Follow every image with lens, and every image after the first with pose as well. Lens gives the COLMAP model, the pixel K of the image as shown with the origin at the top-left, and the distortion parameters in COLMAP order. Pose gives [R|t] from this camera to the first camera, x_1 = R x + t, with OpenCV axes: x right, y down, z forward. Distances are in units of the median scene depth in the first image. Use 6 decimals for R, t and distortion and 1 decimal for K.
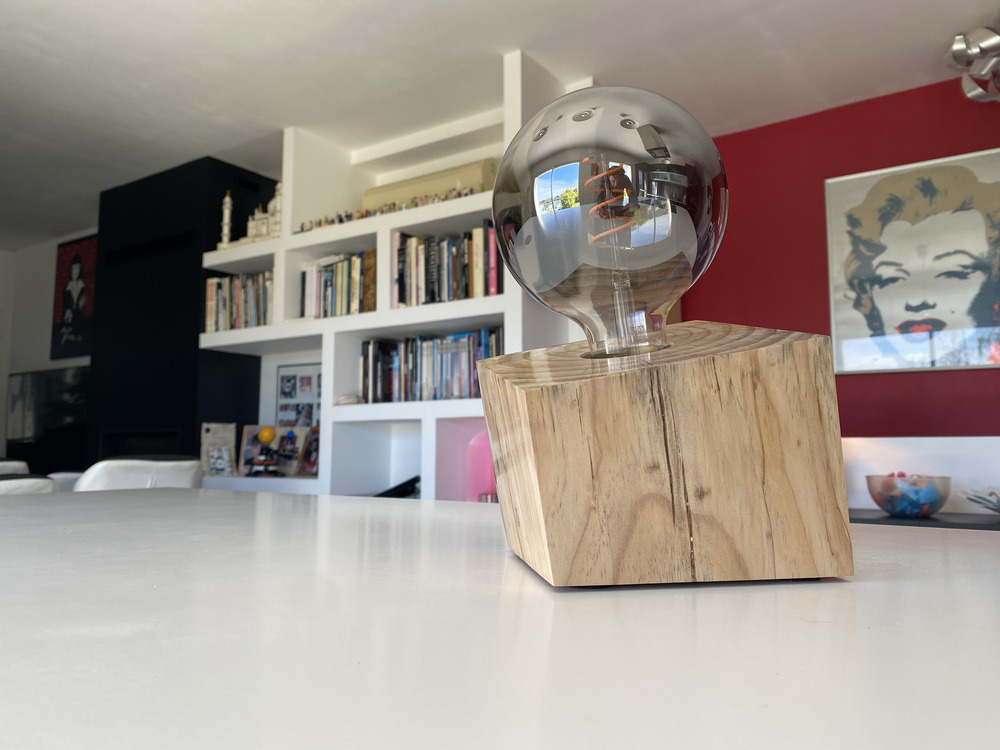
lens RADIAL K [[755.8, 0, 502.4], [0, 755.8, 367.1], [0, 0, 1]] dist [0.082048, -0.108673]
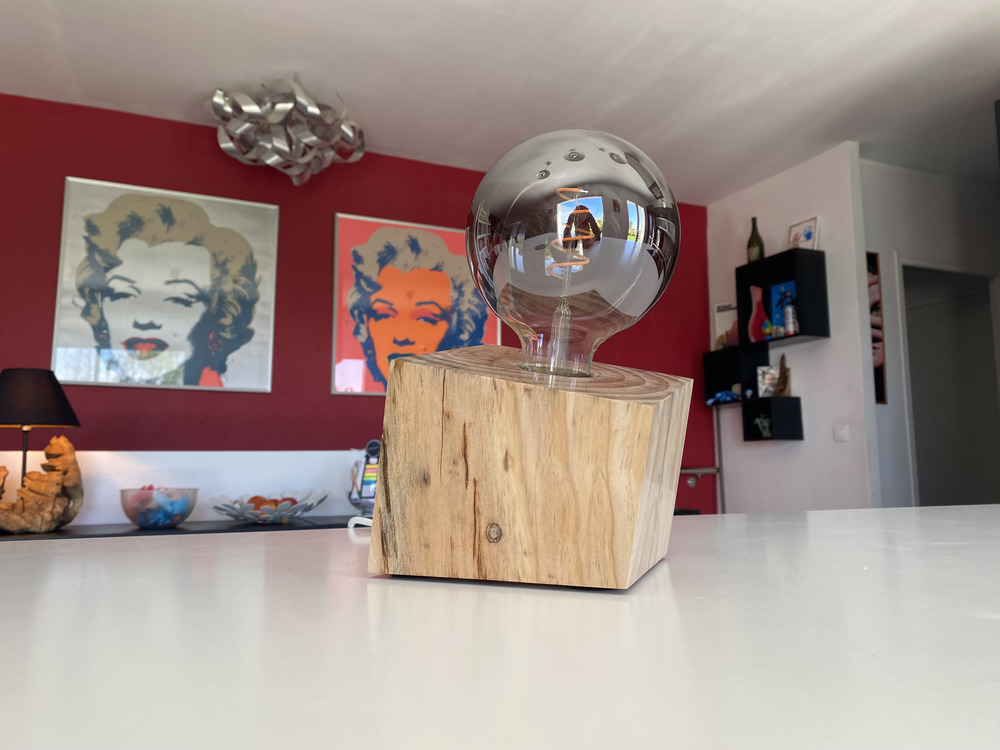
lens RADIAL K [[757.0, 0, 496.5], [0, 757.0, 369.0], [0, 0, 1]] dist [0.062469, -0.104050]
pose [[0.508936, 0.102137, 0.854723, -0.090947], [-0.088341, 0.993890, -0.066166, 0.006263], [-0.856259, -0.041833, 0.514850, 0.057699]]
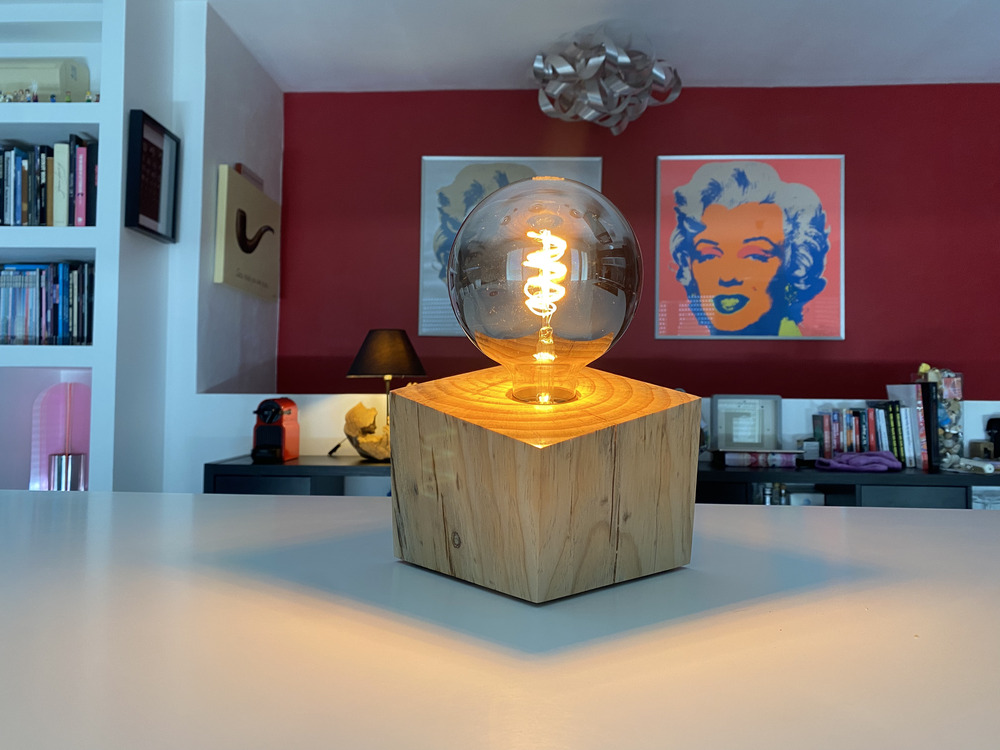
lens RADIAL K [[760.8, 0, 498.4], [0, 760.8, 365.1], [0, 0, 1]] dist [0.025057, -0.041443]
pose [[0.844840, 0.029240, 0.534220, -0.060673], [-0.068145, 0.996254, 0.053238, -0.014334], [-0.530662, -0.081382, 0.843668, 0.002955]]
